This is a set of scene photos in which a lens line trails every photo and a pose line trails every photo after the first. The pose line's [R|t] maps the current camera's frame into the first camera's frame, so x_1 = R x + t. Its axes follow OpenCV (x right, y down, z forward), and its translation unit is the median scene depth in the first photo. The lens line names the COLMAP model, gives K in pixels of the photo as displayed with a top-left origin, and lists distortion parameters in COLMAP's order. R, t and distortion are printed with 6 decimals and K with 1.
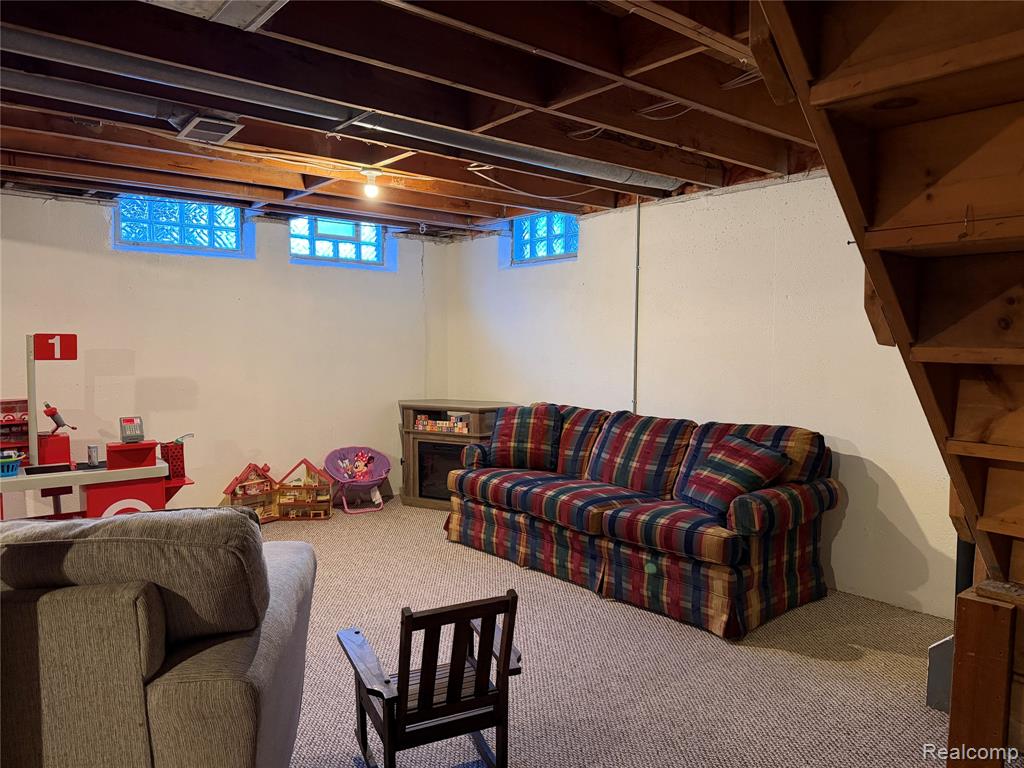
lens RADIAL K [[714.1, 0, 515.3], [0, 714.1, 392.9], [0, 0, 1]] dist [0.105364, -0.138823]
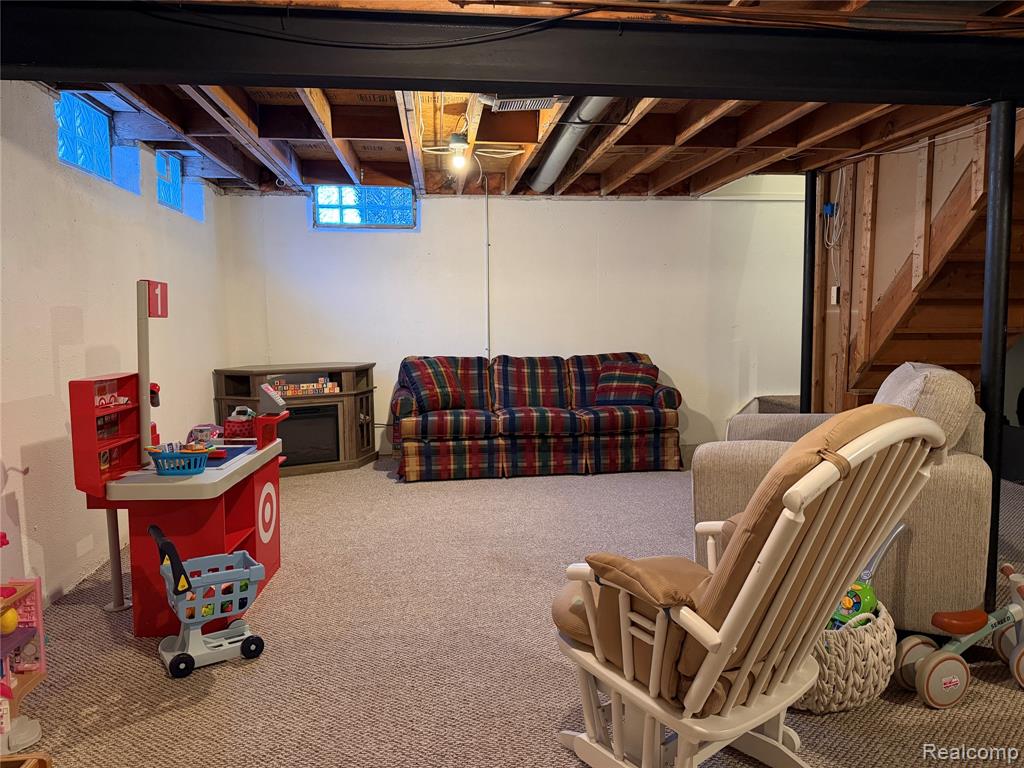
lens RADIAL K [[714.1, 0, 515.3], [0, 714.1, 392.9], [0, 0, 1]] dist [0.105364, -0.138823]
pose [[0.545378, -0.099857, 0.832221, -0.987357], [0.073189, 0.994759, 0.071397, 0.002262], [-0.834989, 0.021971, 0.549828, 0.272240]]
